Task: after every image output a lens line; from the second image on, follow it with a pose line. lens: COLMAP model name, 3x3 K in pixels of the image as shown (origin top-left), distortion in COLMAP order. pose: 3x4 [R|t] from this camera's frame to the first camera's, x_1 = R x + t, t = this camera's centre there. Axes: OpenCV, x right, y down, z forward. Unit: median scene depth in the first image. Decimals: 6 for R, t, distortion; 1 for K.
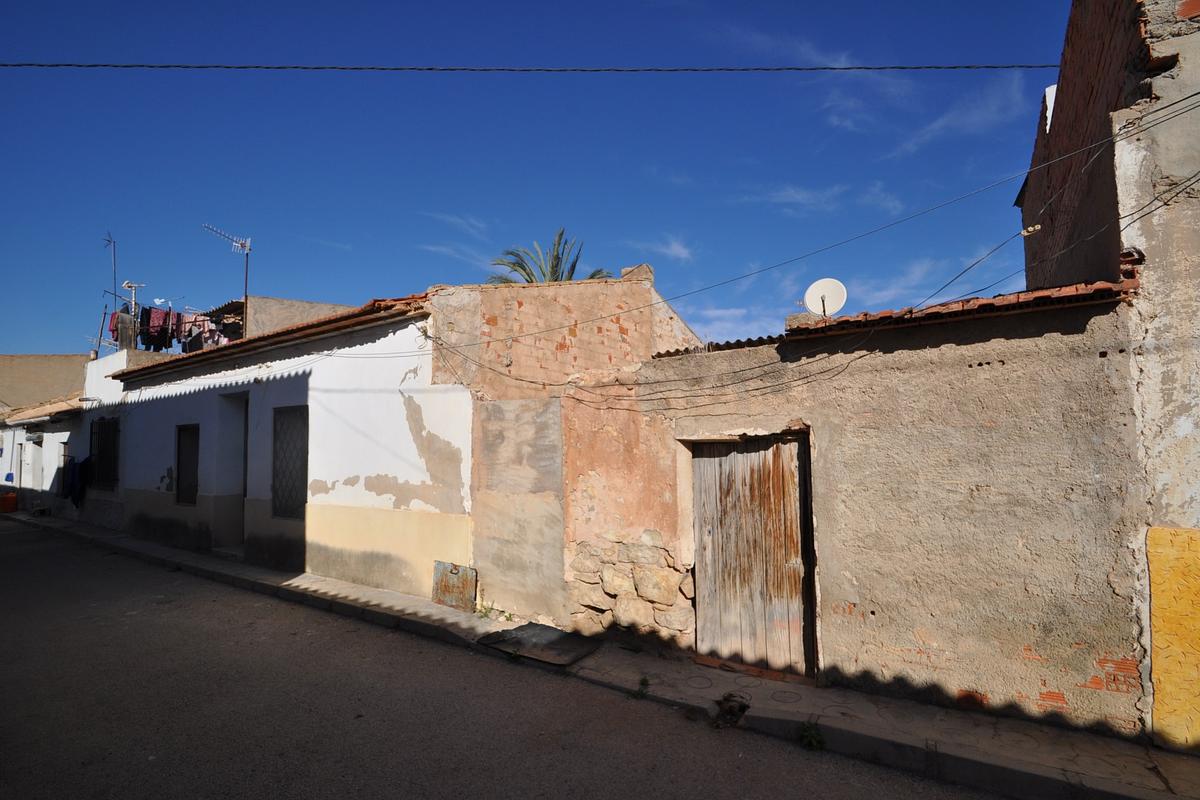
lens RADIAL K [[539.9, 0, 600.0], [0, 539.9, 400.0], [0, 0, 1]] dist [0.001038, -0.009807]
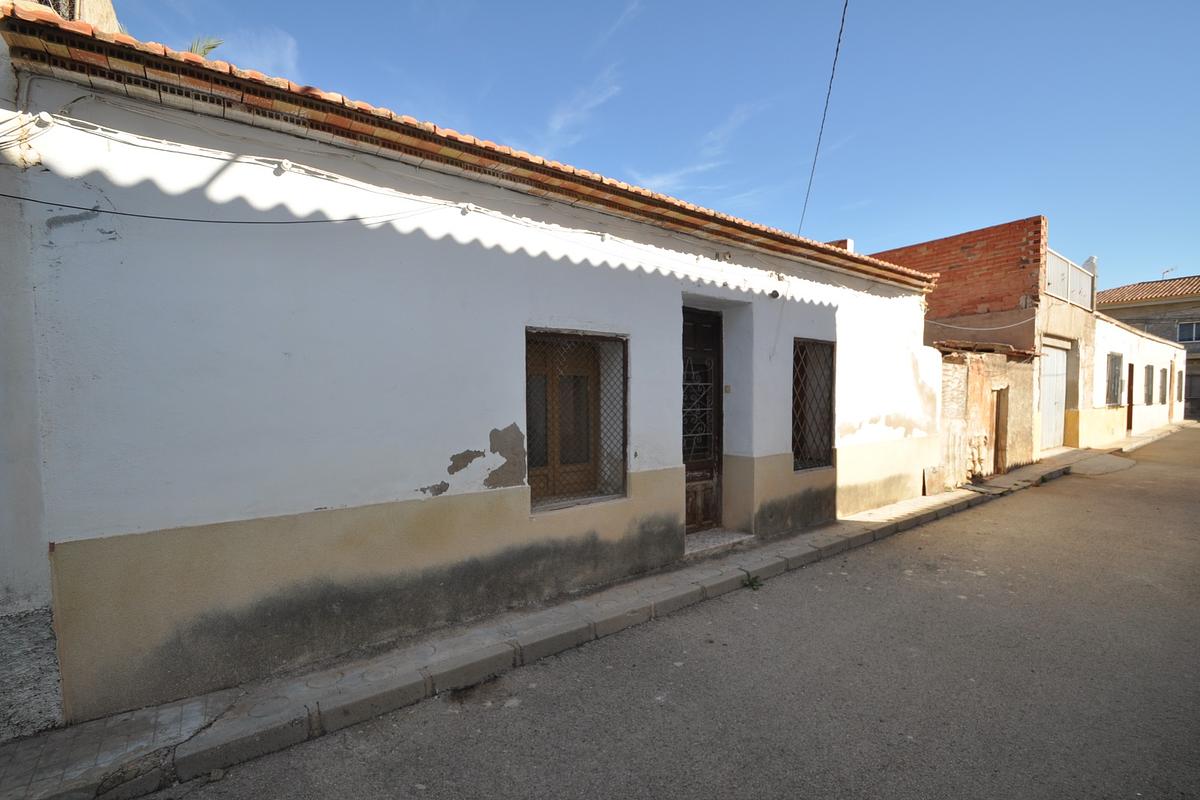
lens RADIAL K [[539.9, 0, 600.0], [0, 539.9, 400.0], [0, 0, 1]] dist [0.001038, -0.009807]
pose [[0.328486, -0.009712, 0.944459, -1.528651], [-0.100829, 0.993872, 0.045289, 0.103112], [-0.939112, -0.110106, 0.325494, 1.058961]]
